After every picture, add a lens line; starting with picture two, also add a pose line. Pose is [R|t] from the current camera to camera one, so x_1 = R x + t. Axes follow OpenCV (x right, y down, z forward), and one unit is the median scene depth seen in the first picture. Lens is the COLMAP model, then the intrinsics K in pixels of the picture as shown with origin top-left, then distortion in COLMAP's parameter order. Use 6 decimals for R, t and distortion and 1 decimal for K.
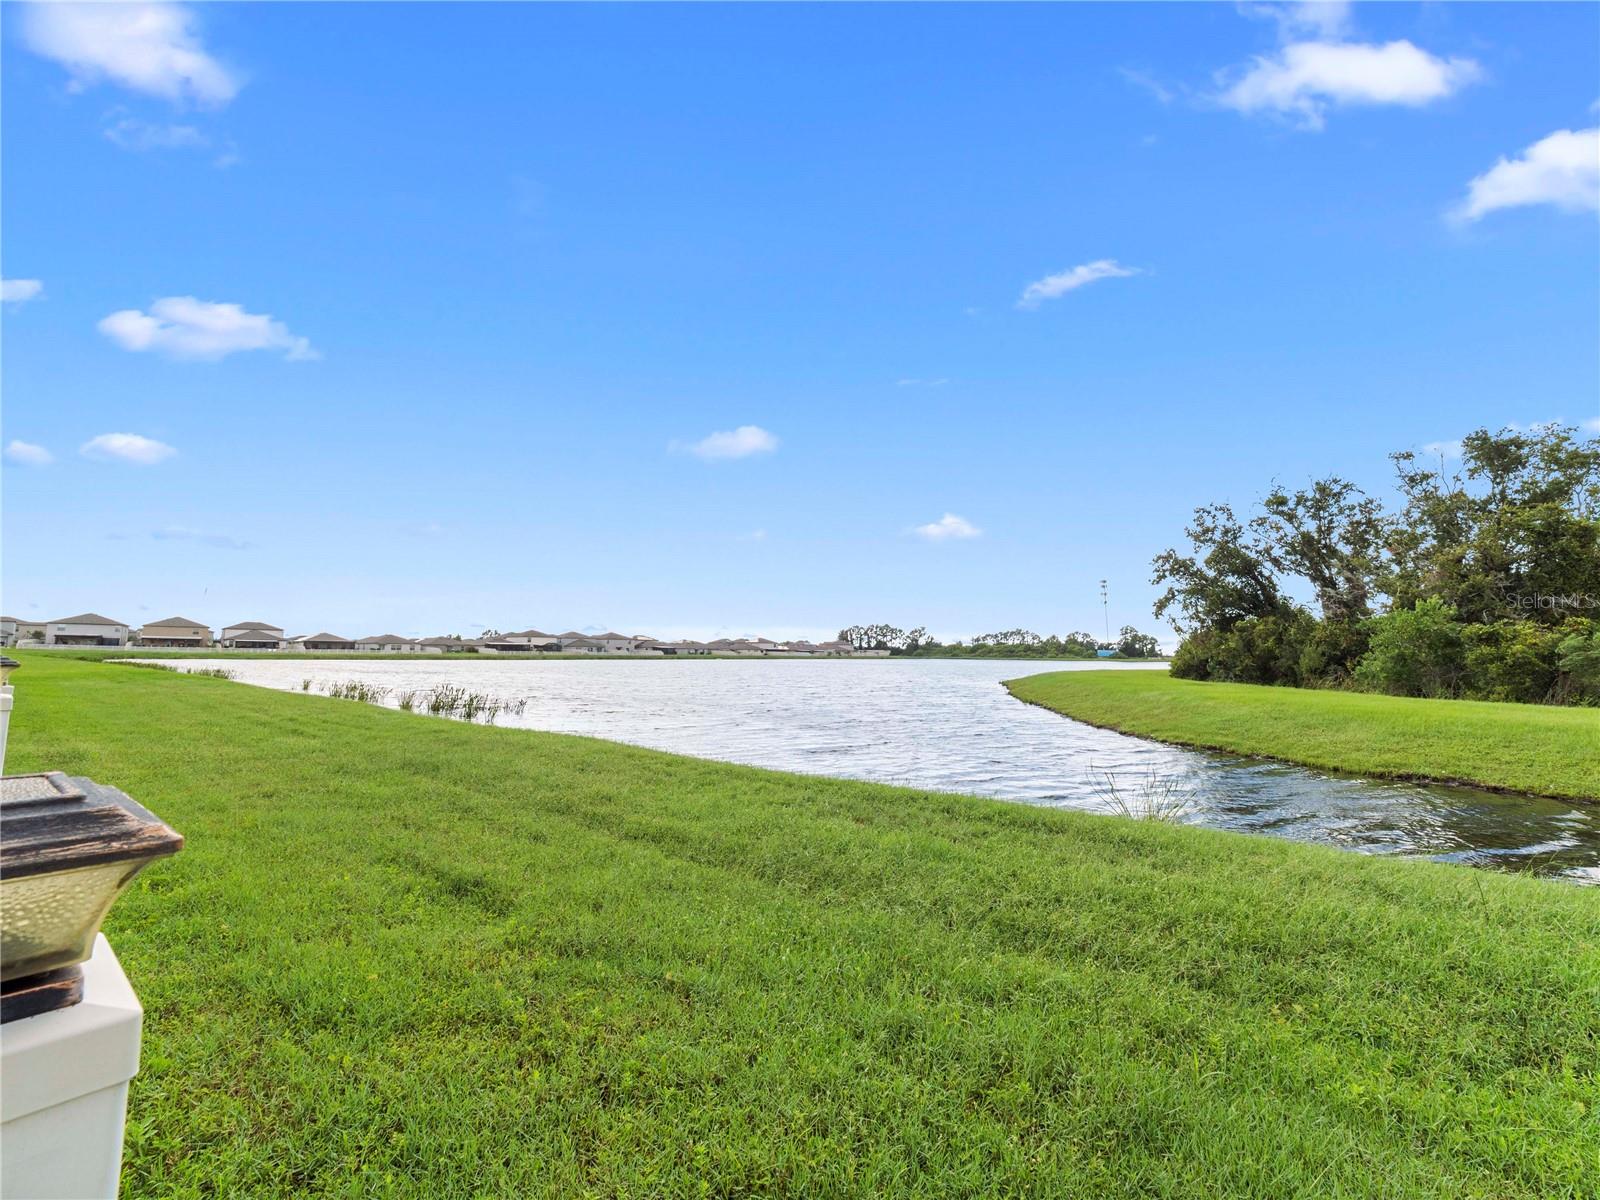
lens RADIAL K [[667.3, 0, 793.8], [0, 667.3, 572.2], [0, 0, 1]] dist [-0.013877, -0.000066]
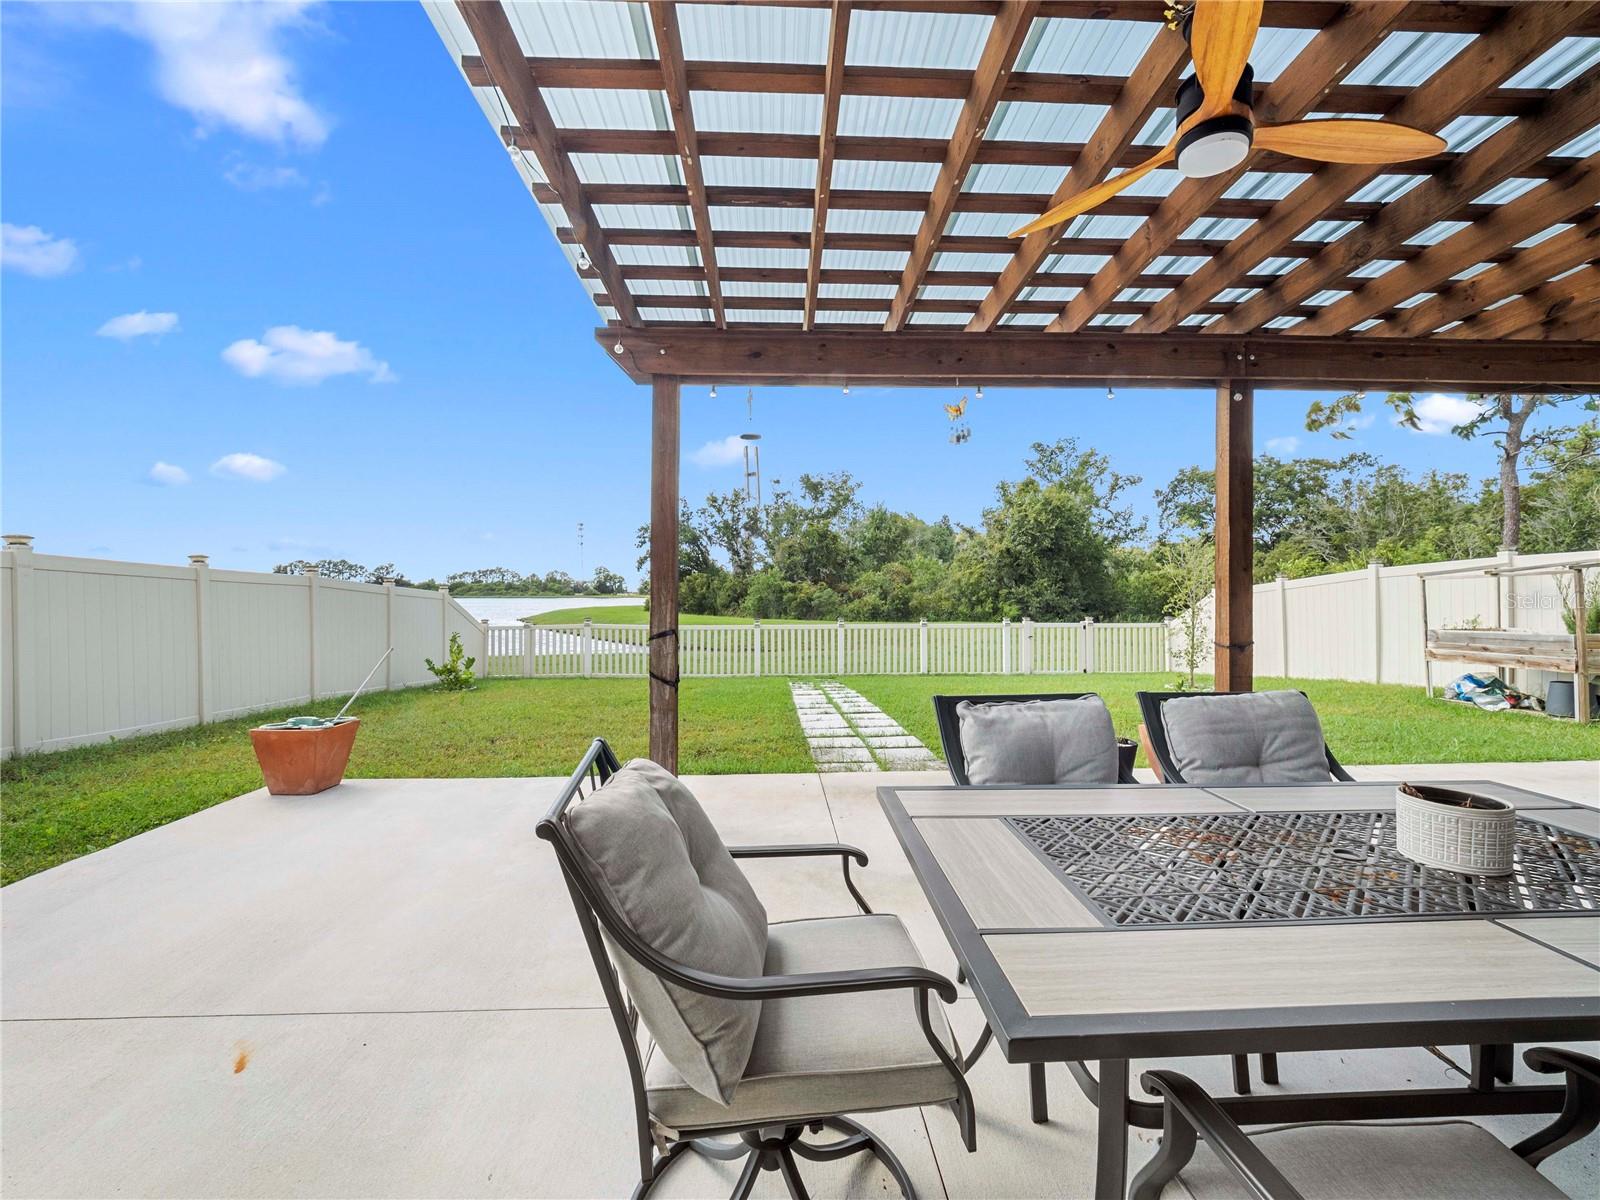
lens RADIAL K [[667.3, 0, 805.1], [0, 667.3, 604.0], [0, 0, 1]] dist [-0.013877, -0.000066]
pose [[0.720689, -0.020937, 0.692943, -0.193902], [-0.077410, 0.990863, 0.110448, -0.047801], [-0.688924, -0.133239, 0.712483, -0.282266]]
